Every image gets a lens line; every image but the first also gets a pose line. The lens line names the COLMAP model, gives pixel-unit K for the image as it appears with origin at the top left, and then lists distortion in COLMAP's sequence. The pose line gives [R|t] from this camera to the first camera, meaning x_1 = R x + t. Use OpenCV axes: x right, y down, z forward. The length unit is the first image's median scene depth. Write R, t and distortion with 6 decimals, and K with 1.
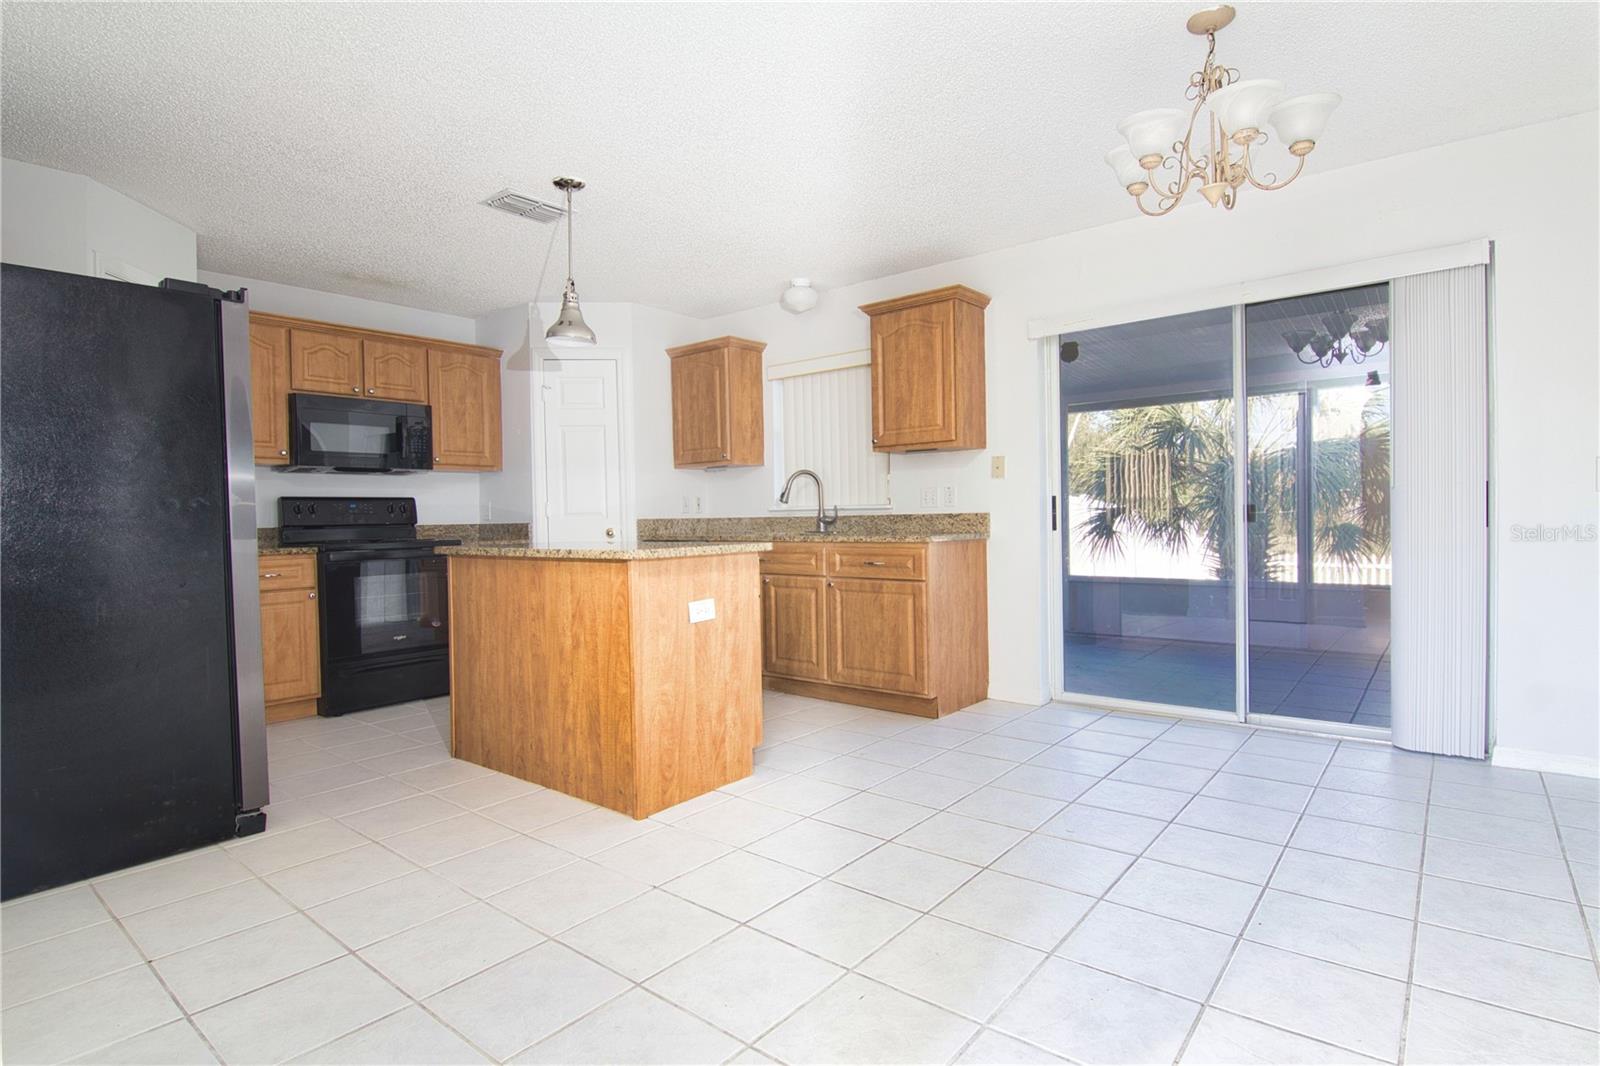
lens RADIAL K [[811.4, 0, 800.0], [0, 811.4, 533.0], [0, 0, 1]] dist [0.000706, -0.000253]
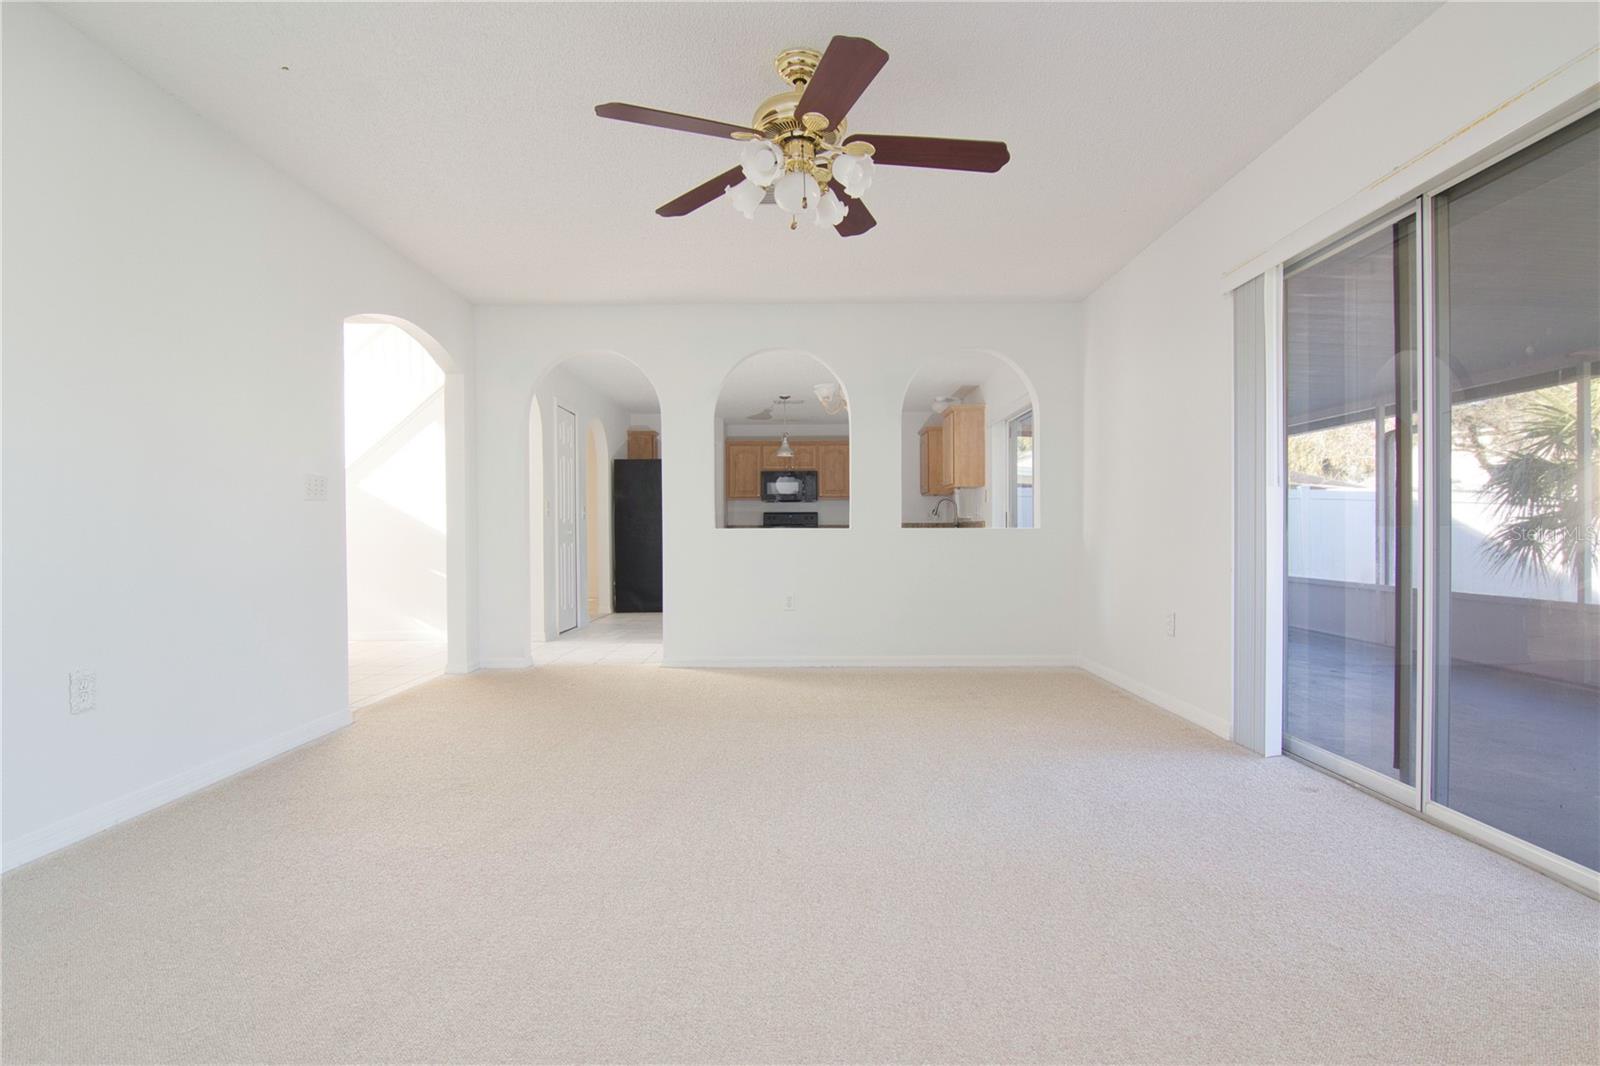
lens RADIAL K [[811.4, 0, 800.0], [0, 811.4, 533.0], [0, 0, 1]] dist [0.000706, -0.000253]
pose [[0.630387, 0.020006, -0.776023, 1.420564], [-0.022930, 0.999712, 0.007146, -0.002322], [0.775942, 0.013290, 0.630664, -0.493601]]
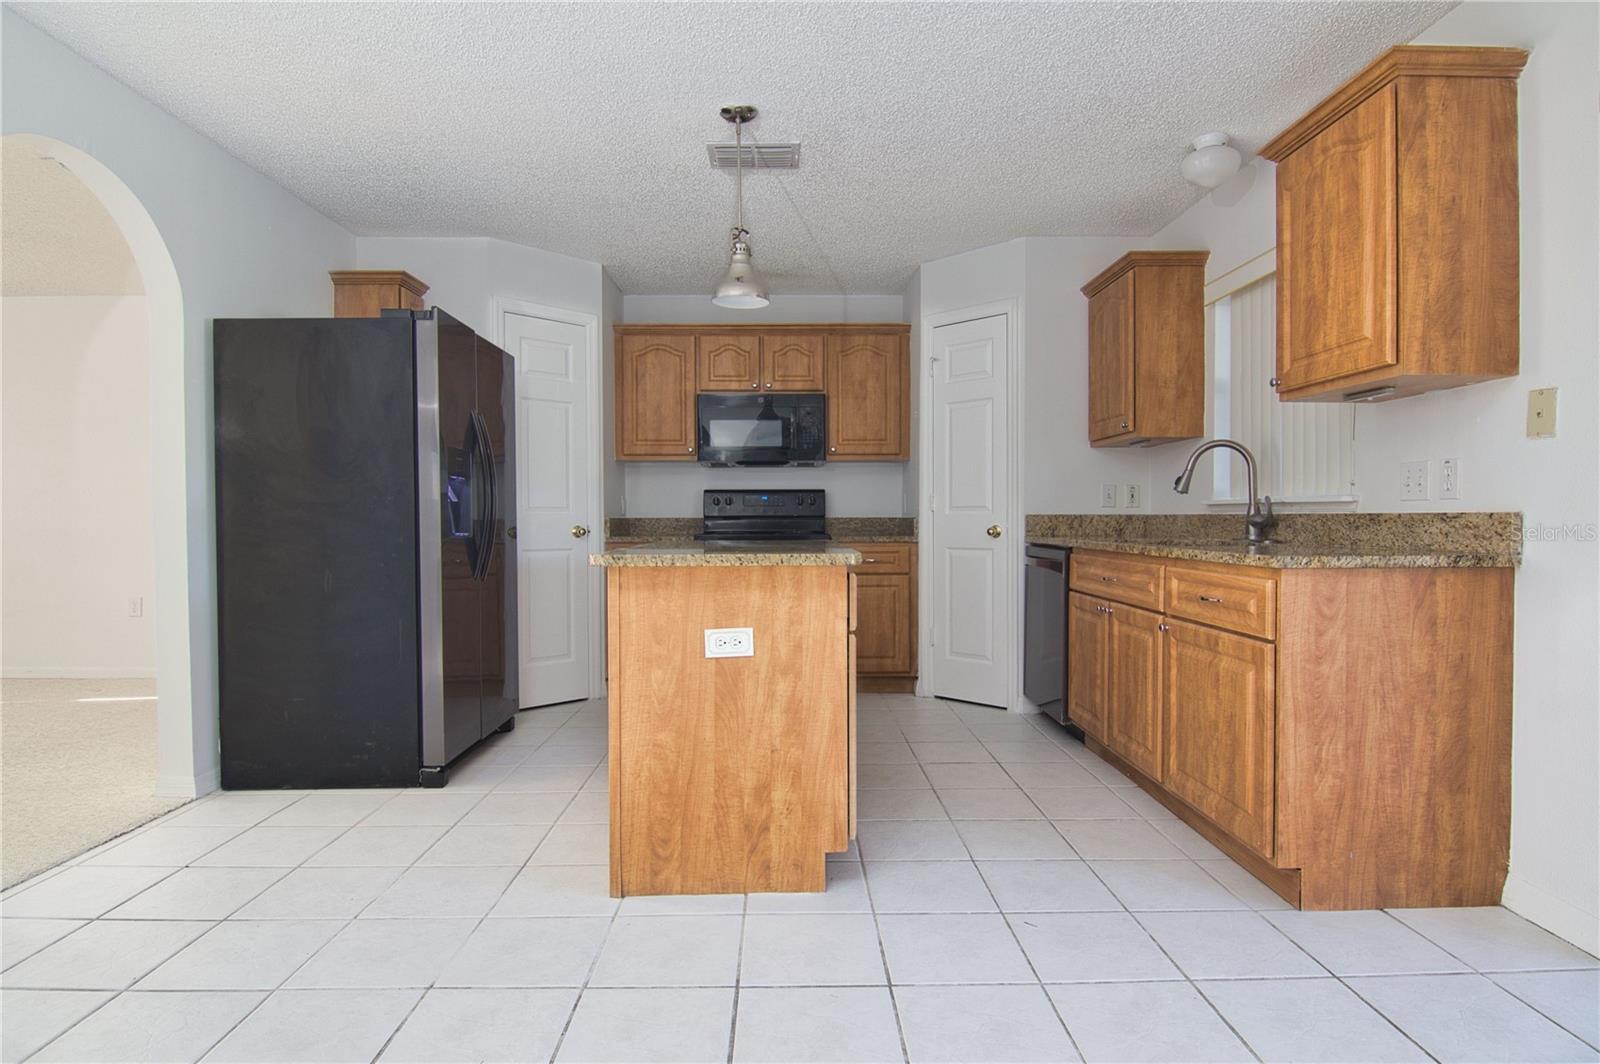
lens RADIAL K [[843.2, 0, 800.0], [0, 843.2, 532.0], [0, 0, 1]] dist [0.001376, -0.018705]
pose [[0.648674, 0.029752, -0.760485, 0.334171], [-0.024158, 0.999537, 0.018499, -0.012782], [0.760683, 0.006372, 0.649092, 0.379540]]
